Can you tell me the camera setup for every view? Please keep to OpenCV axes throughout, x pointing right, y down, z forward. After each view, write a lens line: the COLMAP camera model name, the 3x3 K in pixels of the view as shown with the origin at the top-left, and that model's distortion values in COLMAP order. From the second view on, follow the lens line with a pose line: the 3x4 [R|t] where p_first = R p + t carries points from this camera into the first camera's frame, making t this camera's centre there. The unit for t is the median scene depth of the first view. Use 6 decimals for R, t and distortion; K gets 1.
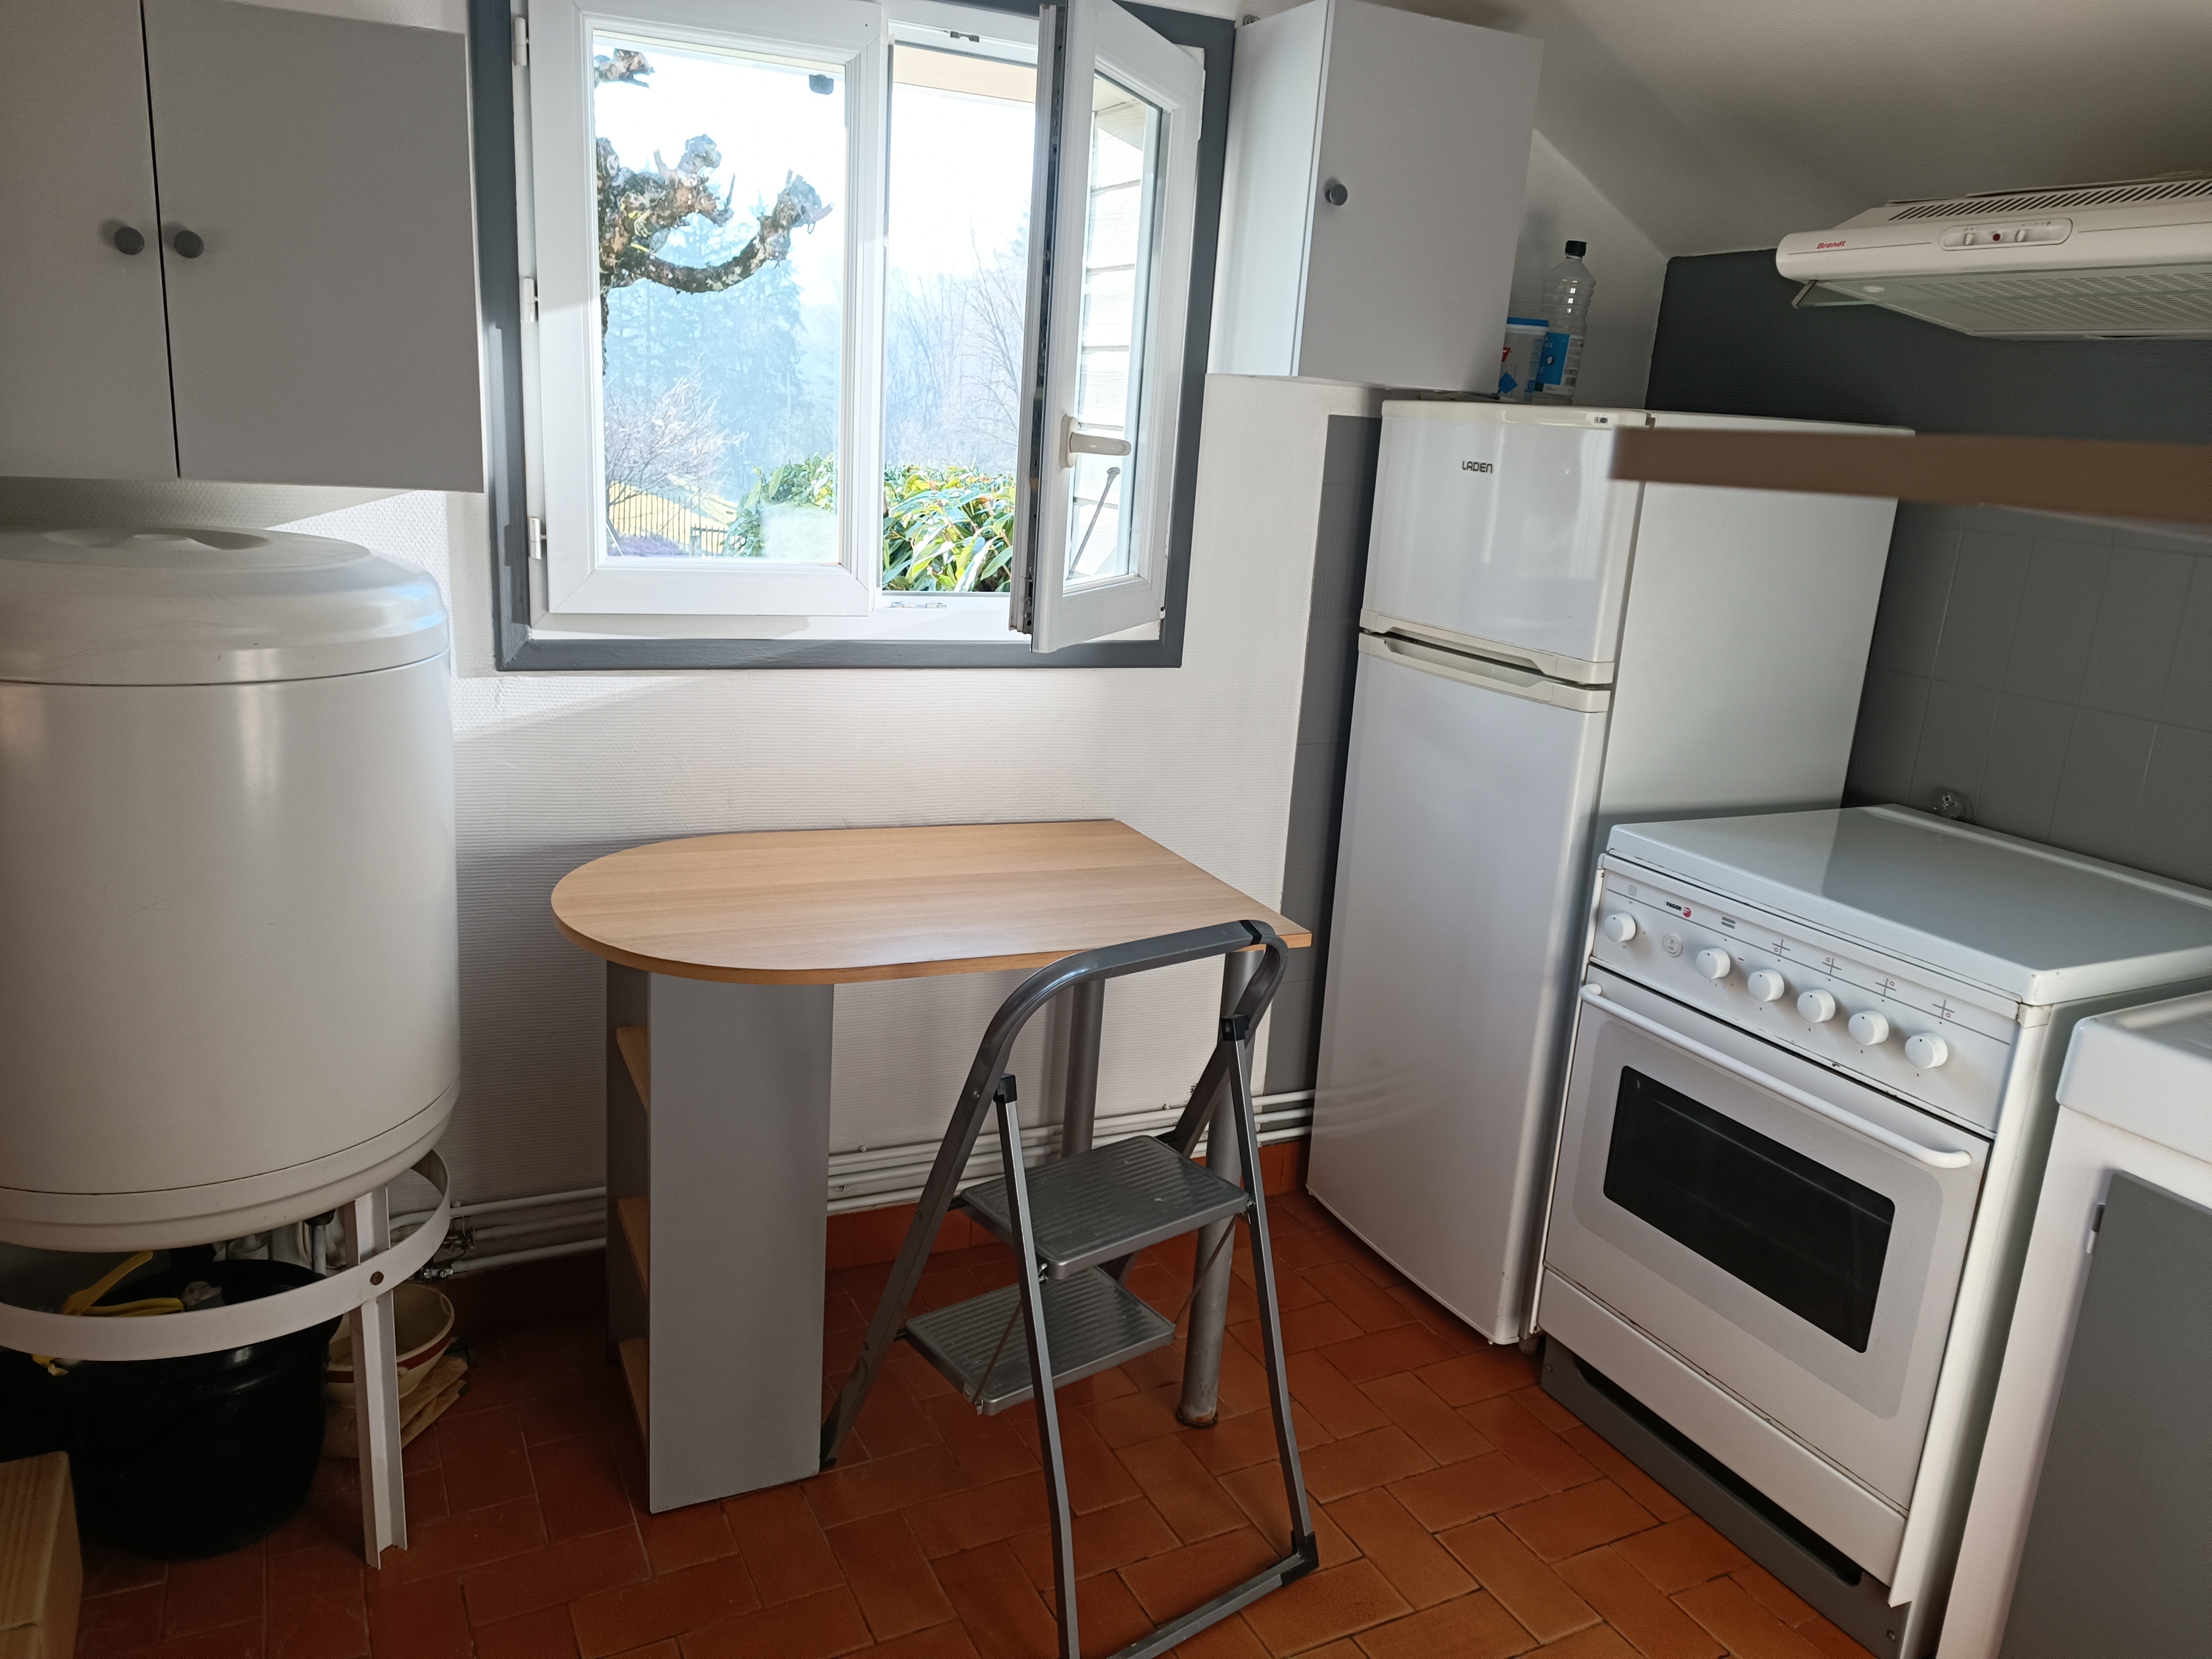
lens RADIAL K [[1586.6, 0, 1113.5], [0, 1586.6, 831.6], [0, 0, 1]] dist [0.060977, -0.057744]
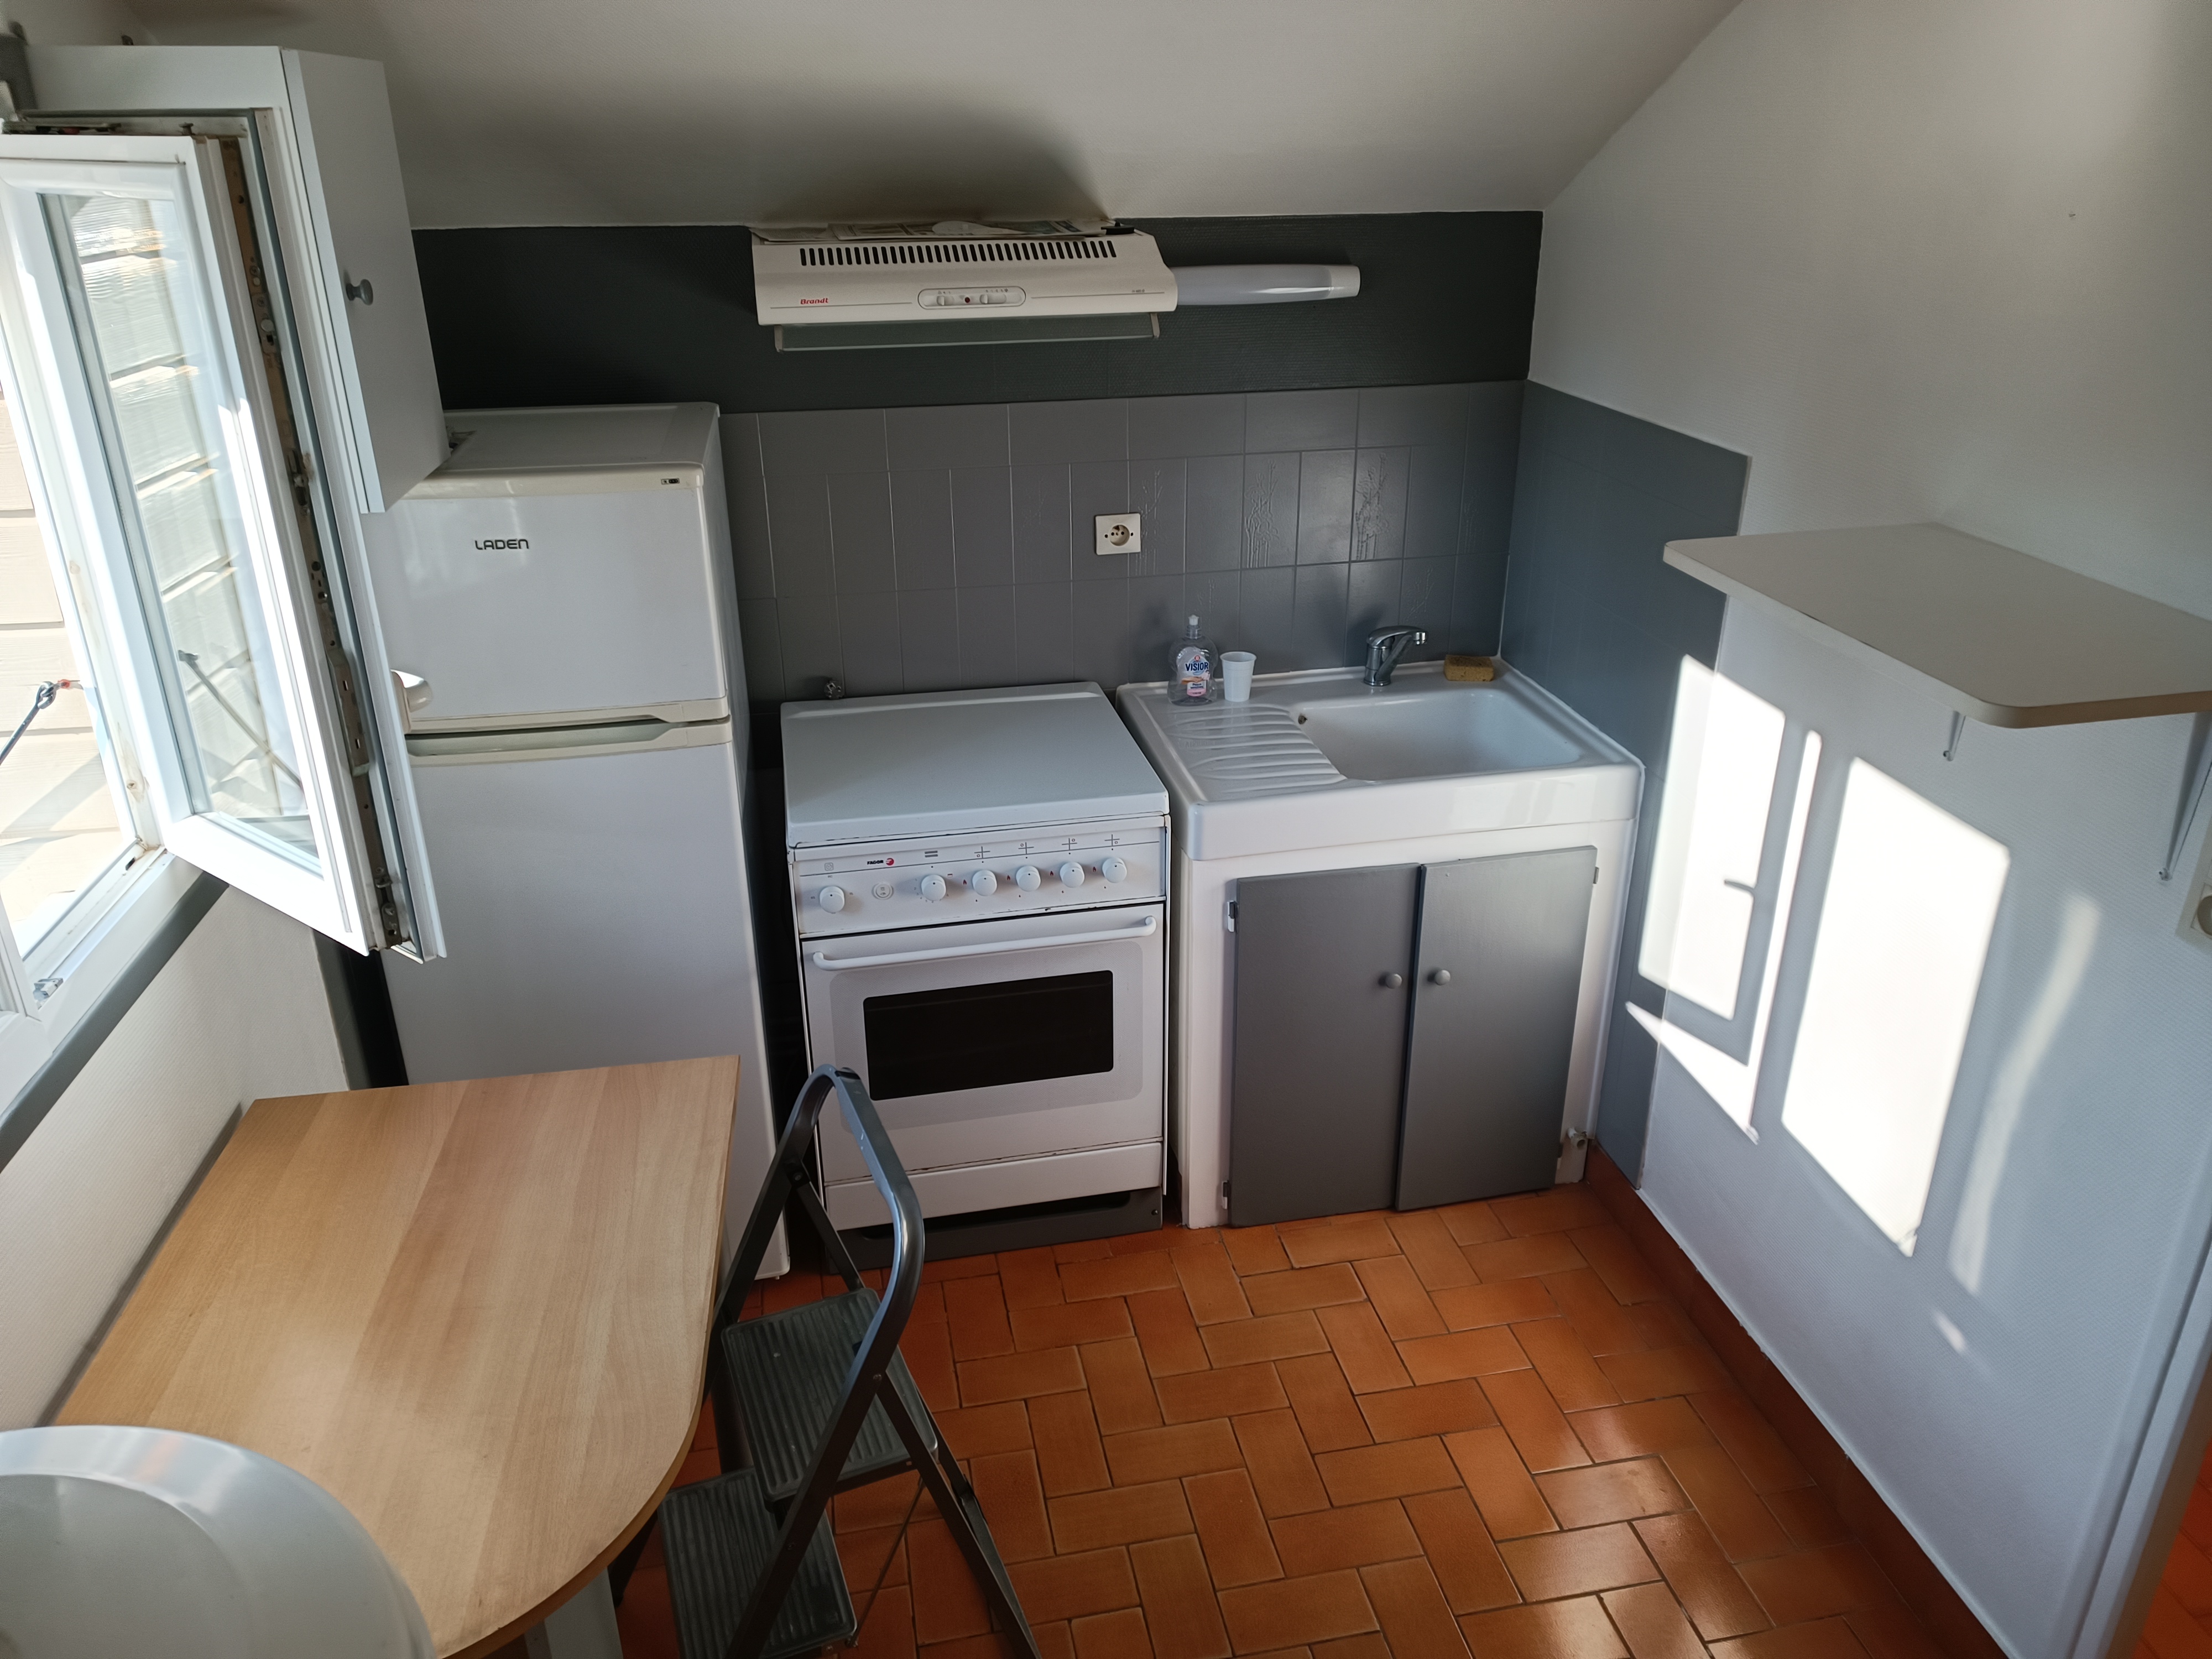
lens RADIAL K [[1586.6, 0, 1116.4], [0, 1586.6, 828.8], [0, 0, 1]] dist [0.060977, -0.057744]
pose [[0.282272, -0.455128, 0.844500, -0.622678], [0.270107, 0.882390, 0.385266, -0.405231], [-0.920524, 0.119356, 0.372007, 0.408402]]
